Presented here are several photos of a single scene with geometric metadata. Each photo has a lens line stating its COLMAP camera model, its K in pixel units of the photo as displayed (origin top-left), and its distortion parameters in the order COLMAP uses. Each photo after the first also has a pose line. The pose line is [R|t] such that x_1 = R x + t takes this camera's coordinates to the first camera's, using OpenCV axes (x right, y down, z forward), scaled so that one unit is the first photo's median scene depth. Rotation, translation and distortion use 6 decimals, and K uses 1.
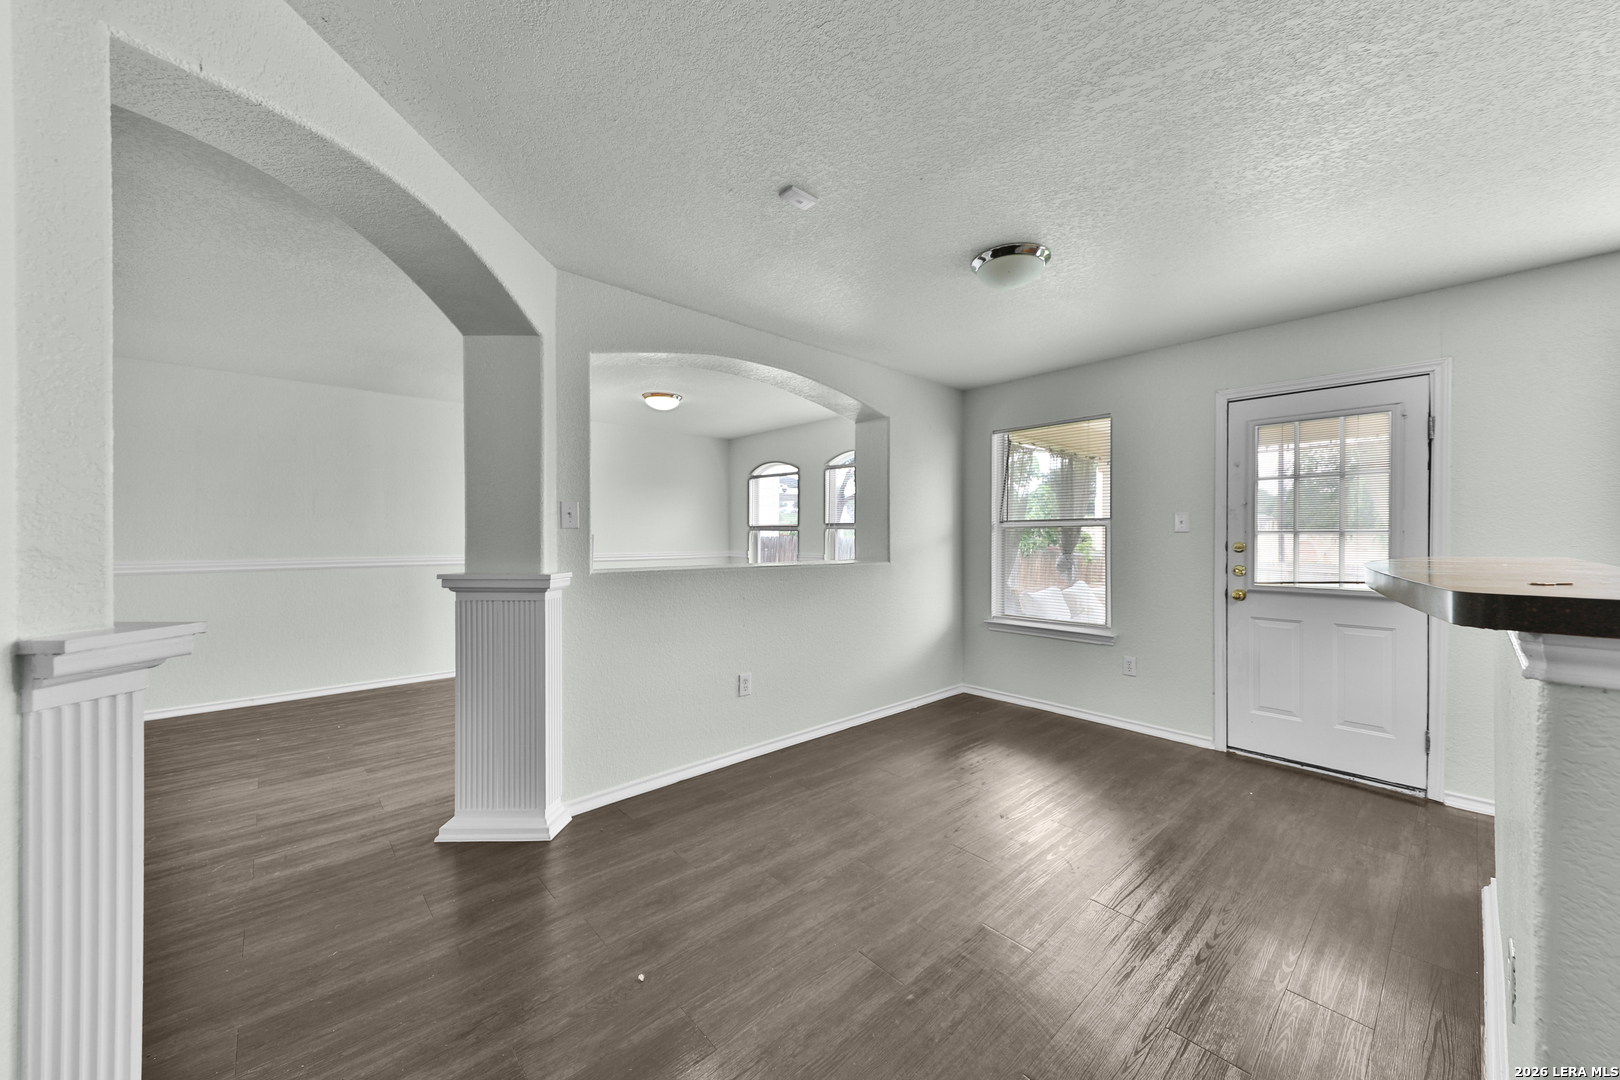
lens RADIAL K [[598.4, 0, 817.0], [0, 598.4, 539.1], [0, 0, 1]] dist [0.015327, -0.002256]
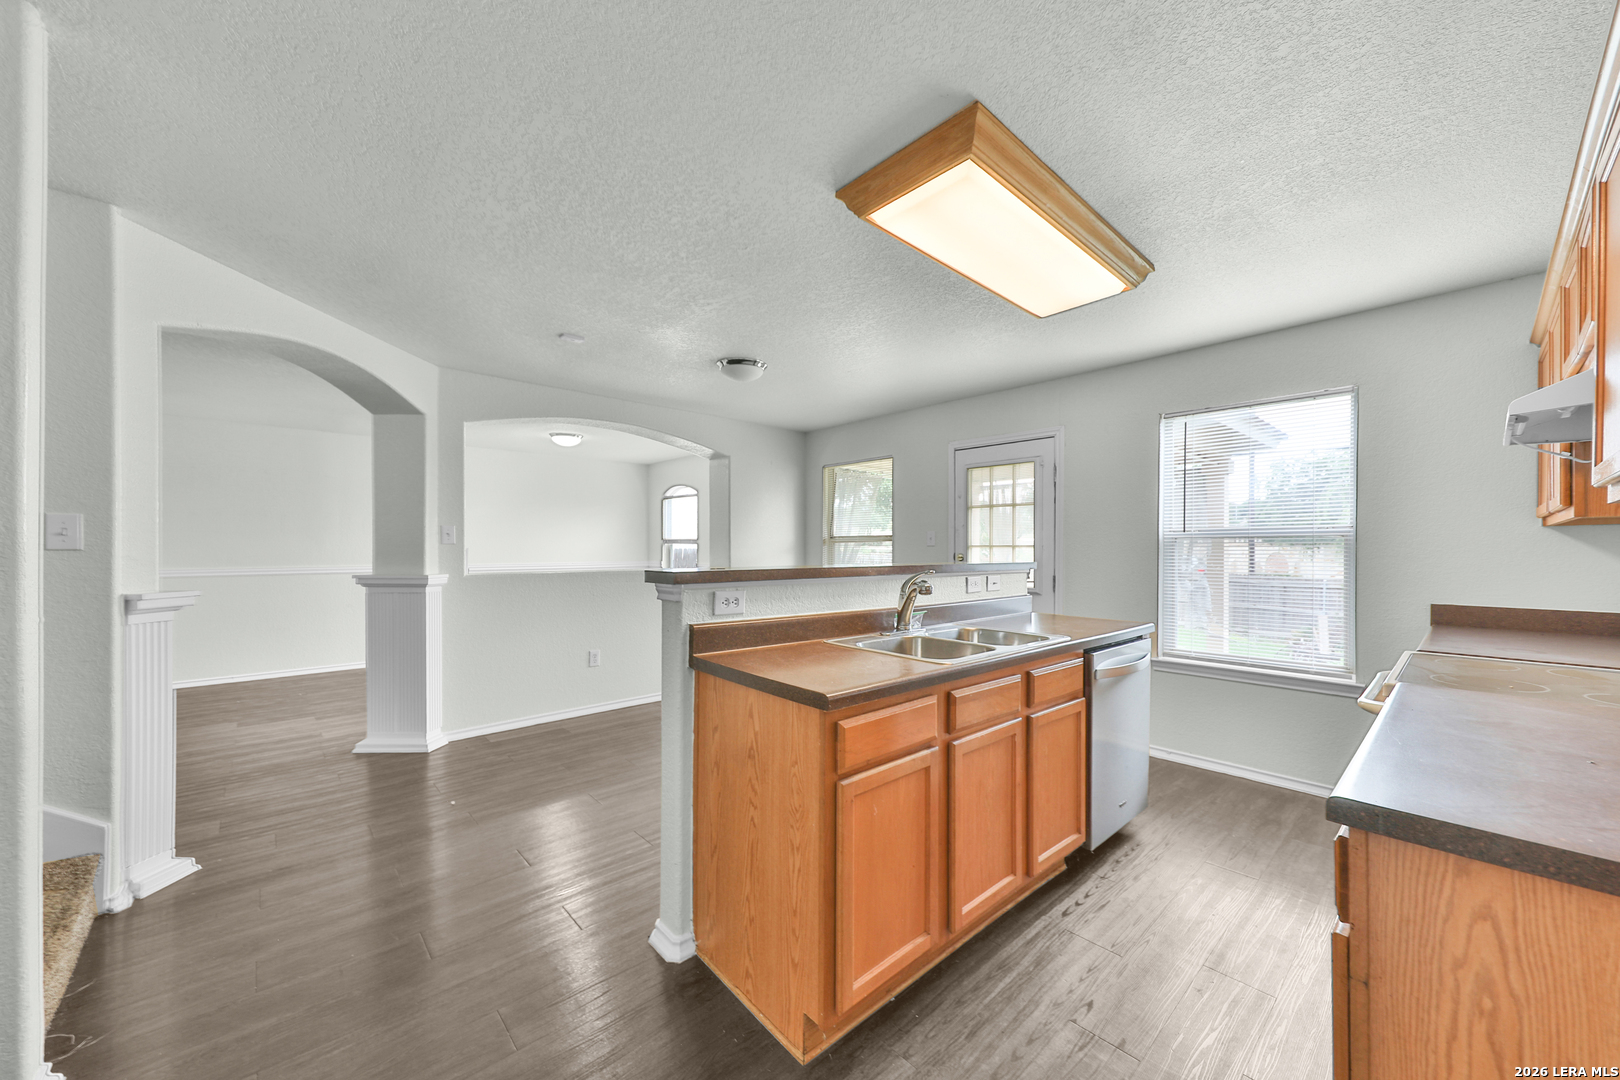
lens RADIAL K [[598.4, 0, 804.5], [0, 598.4, 554.5], [0, 0, 1]] dist [0.015327, -0.002256]
pose [[0.999998, 0.000019, -0.002012, 0.468488], [-0.000005, 0.999974, 0.007153, -0.003418], [0.002012, -0.007153, 0.999972, -0.470823]]
